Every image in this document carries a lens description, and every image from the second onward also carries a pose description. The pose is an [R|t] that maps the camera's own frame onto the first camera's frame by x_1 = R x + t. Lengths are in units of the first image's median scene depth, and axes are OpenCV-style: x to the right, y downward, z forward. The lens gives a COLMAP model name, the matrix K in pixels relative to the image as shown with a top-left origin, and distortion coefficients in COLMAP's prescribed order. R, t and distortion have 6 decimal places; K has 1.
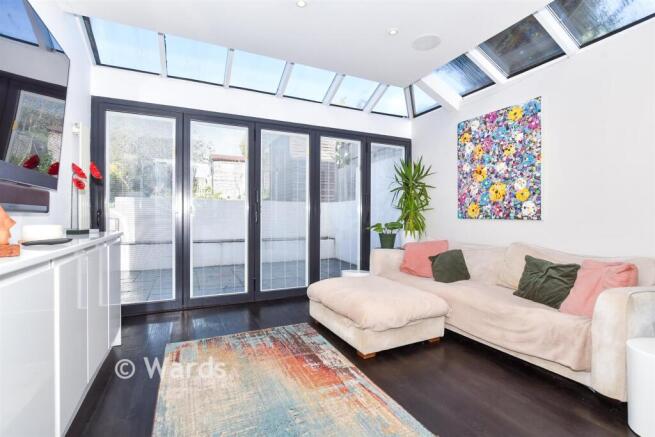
lens RADIAL K [[300.8, 0, 325.8], [0, 300.8, 218.9], [0, 0, 1]] dist [0.001225, 0.000348]
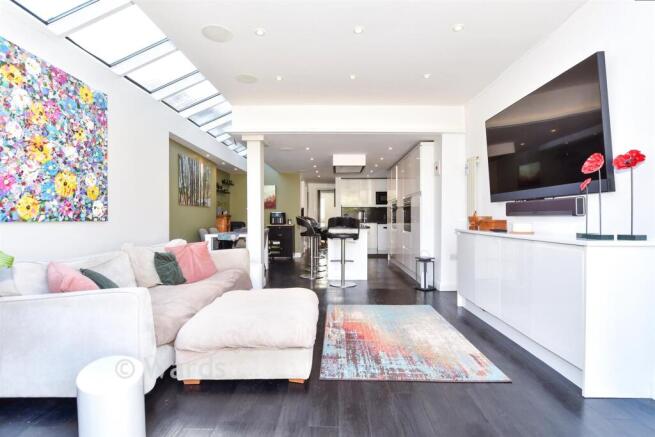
lens RADIAL K [[300.8, 0, 327.2], [0, 300.8, 215.4], [0, 0, 1]] dist [0.001225, 0.000348]
pose [[-0.890224, -0.000462, 0.455522, -0.344558], [0.002569, 0.999978, 0.006035, -0.017078], [-0.455515, 0.006543, -0.890204, 1.433113]]
